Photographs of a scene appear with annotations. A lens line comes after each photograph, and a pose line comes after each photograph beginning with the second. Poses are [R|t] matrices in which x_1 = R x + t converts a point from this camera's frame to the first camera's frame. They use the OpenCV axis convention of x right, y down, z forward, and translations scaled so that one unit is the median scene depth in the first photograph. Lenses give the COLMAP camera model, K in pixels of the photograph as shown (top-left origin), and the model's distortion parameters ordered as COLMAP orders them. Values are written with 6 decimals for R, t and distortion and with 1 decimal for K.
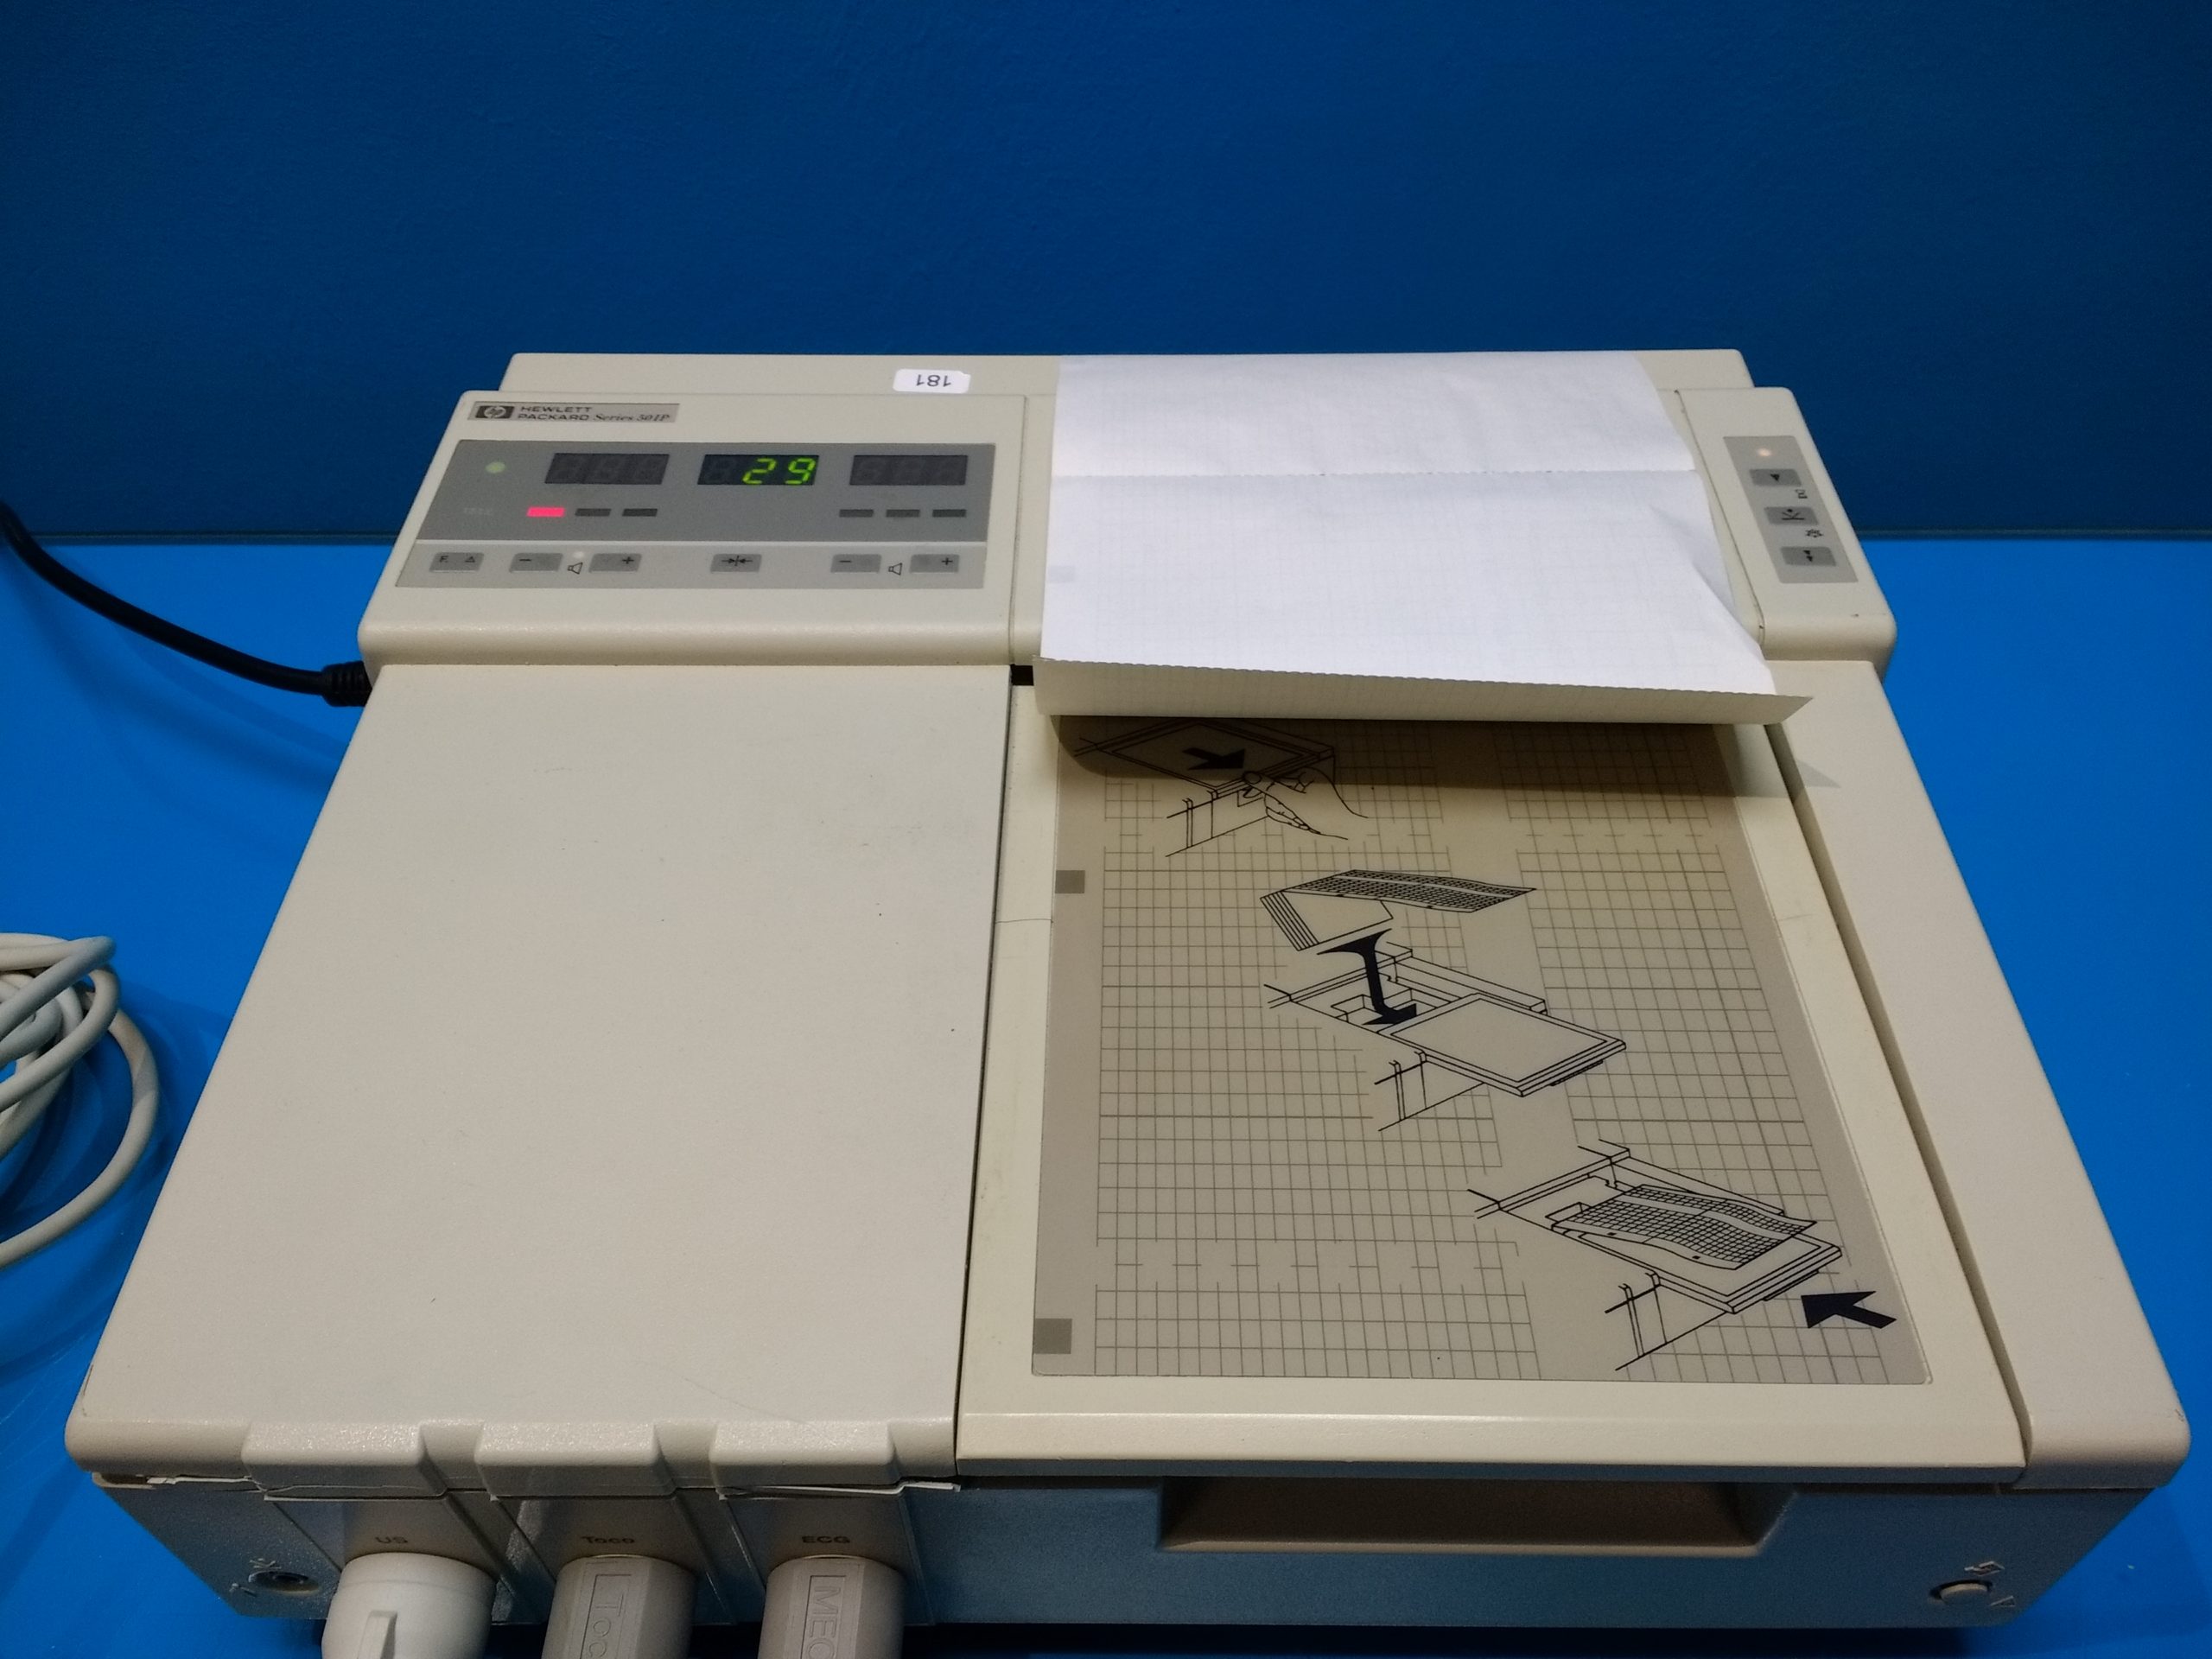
lens RADIAL K [[1888.4, 0, 1105.1], [0, 1888.4, 834.8], [0, 0, 1]] dist [0.102236, -0.079720]
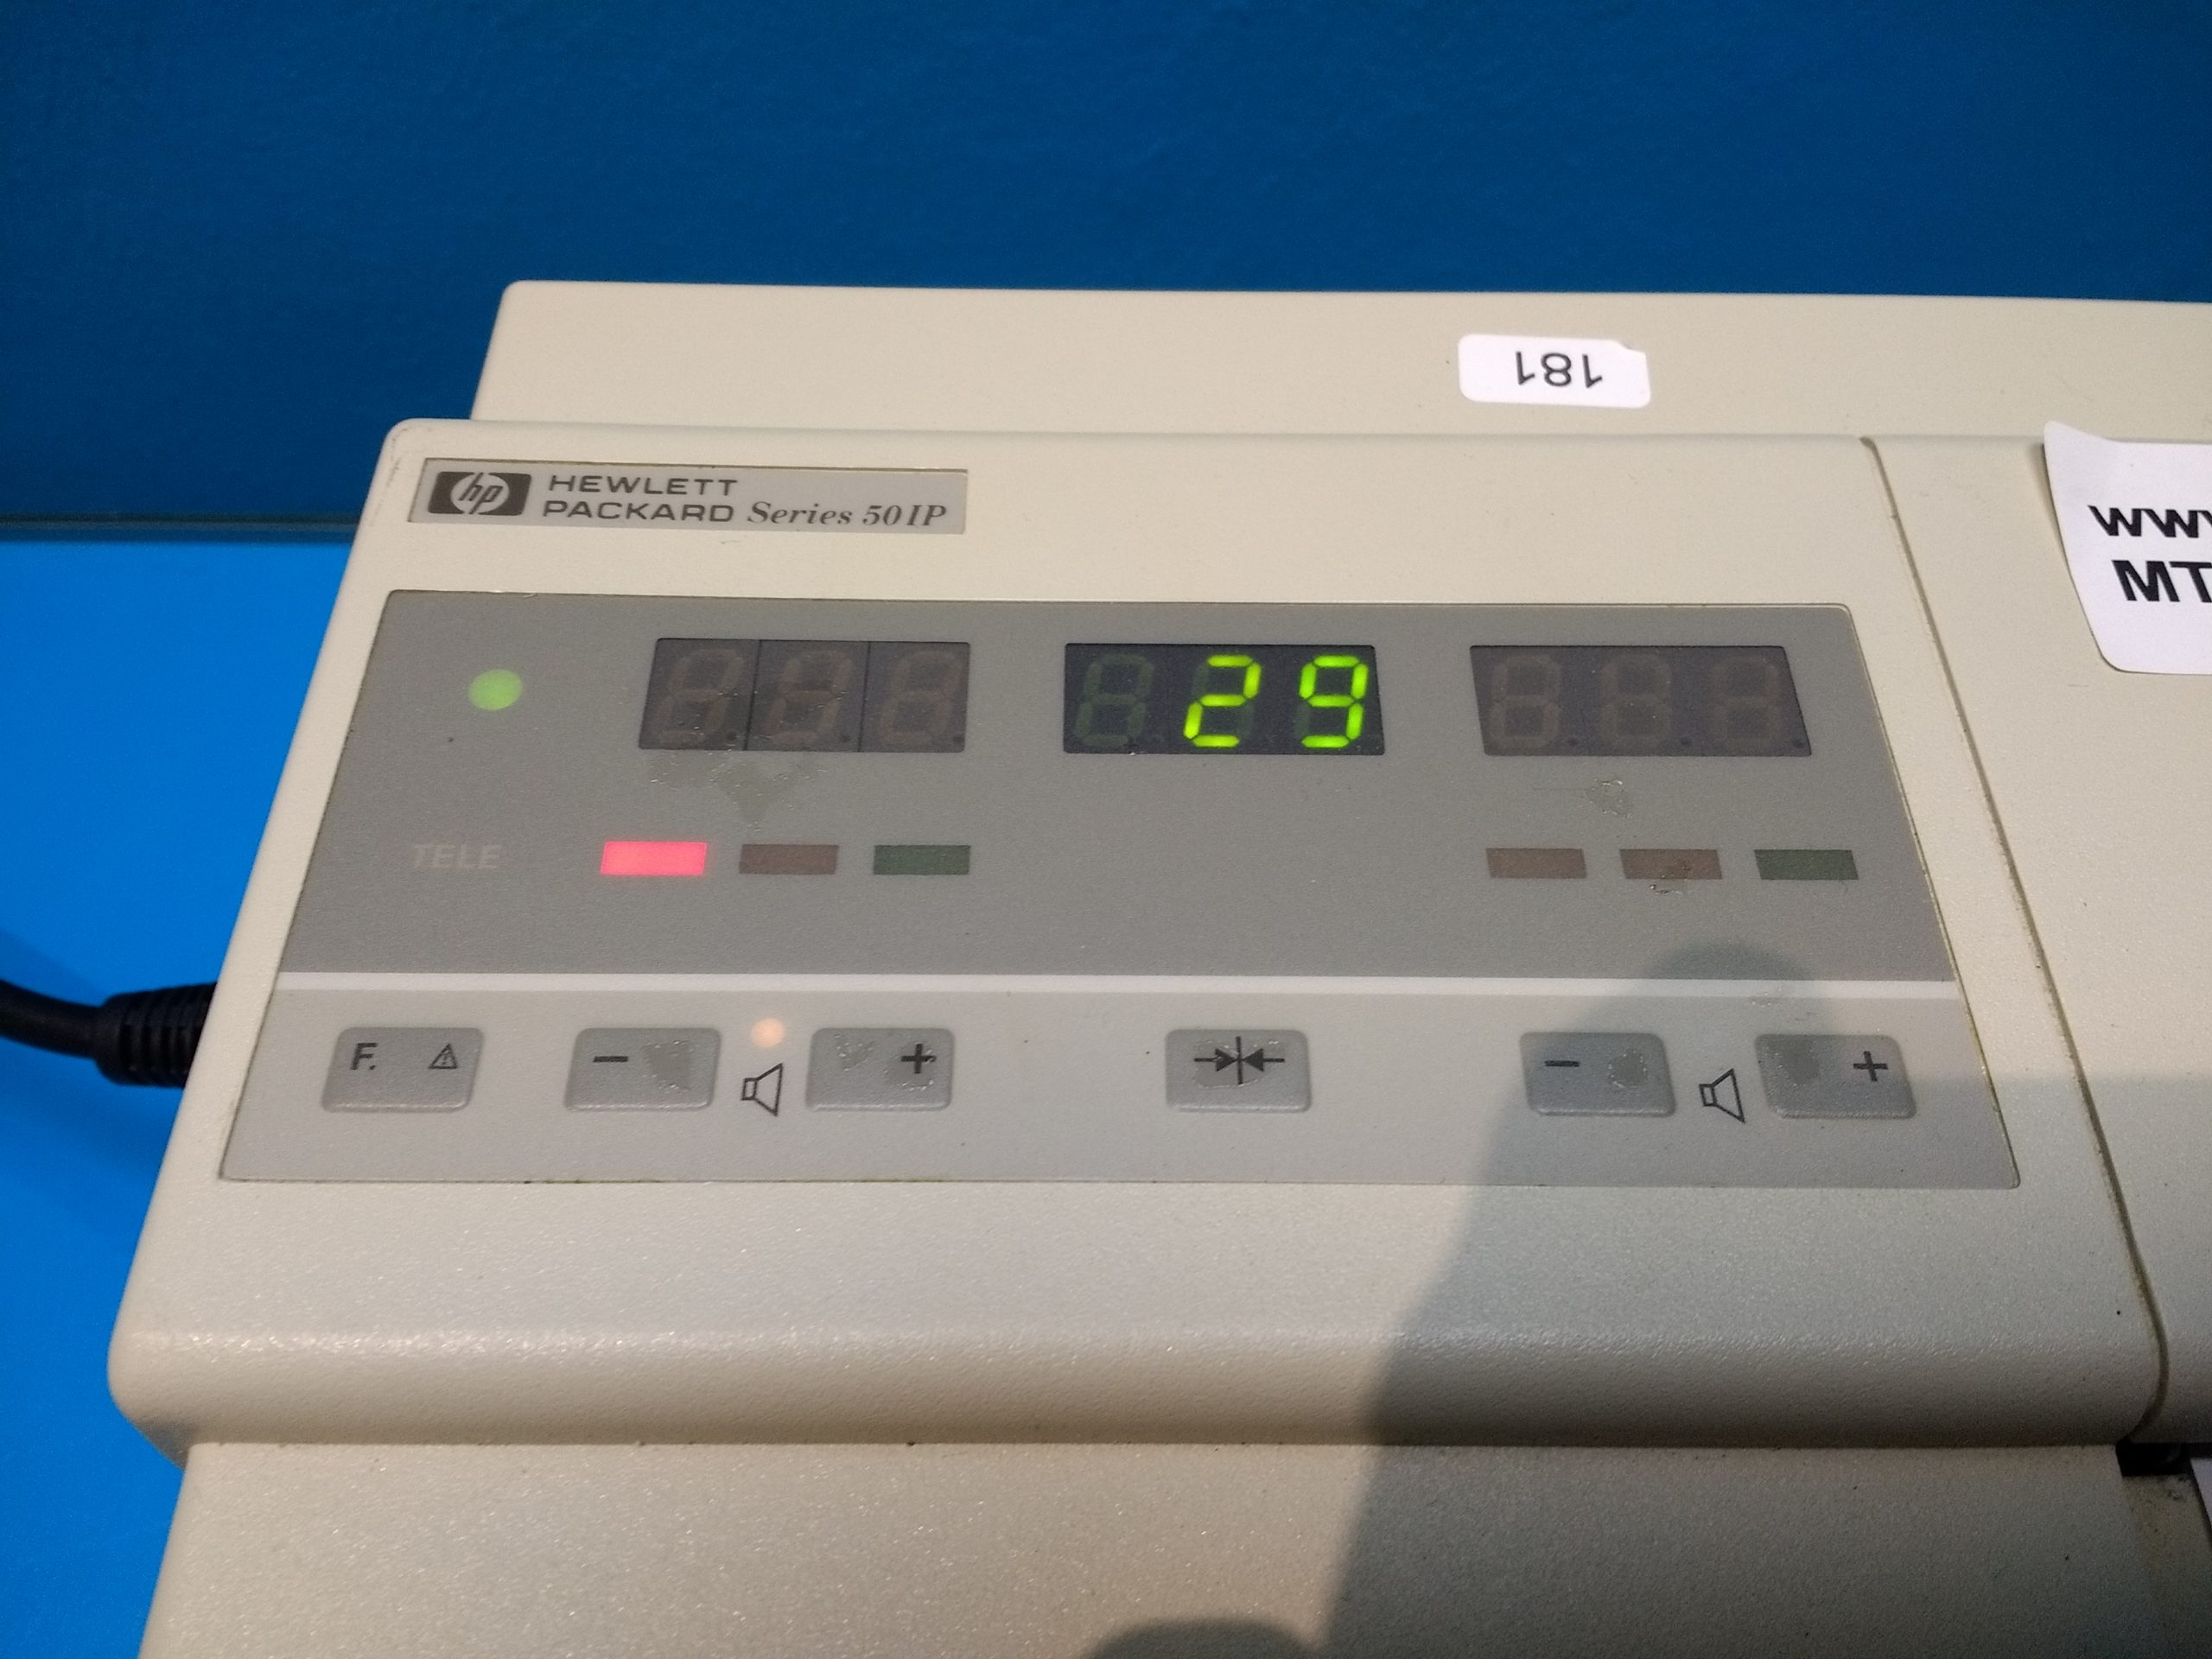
lens RADIAL K [[1888.4, 0, 1087.1], [0, 1888.4, 822.1], [0, 0, 1]] dist [0.102236, -0.079720]
pose [[0.999548, 0.005500, 0.029551, -0.217972], [-0.010149, 0.987137, 0.159552, -0.225430], [-0.028293, -0.159780, 0.986747, 0.638865]]
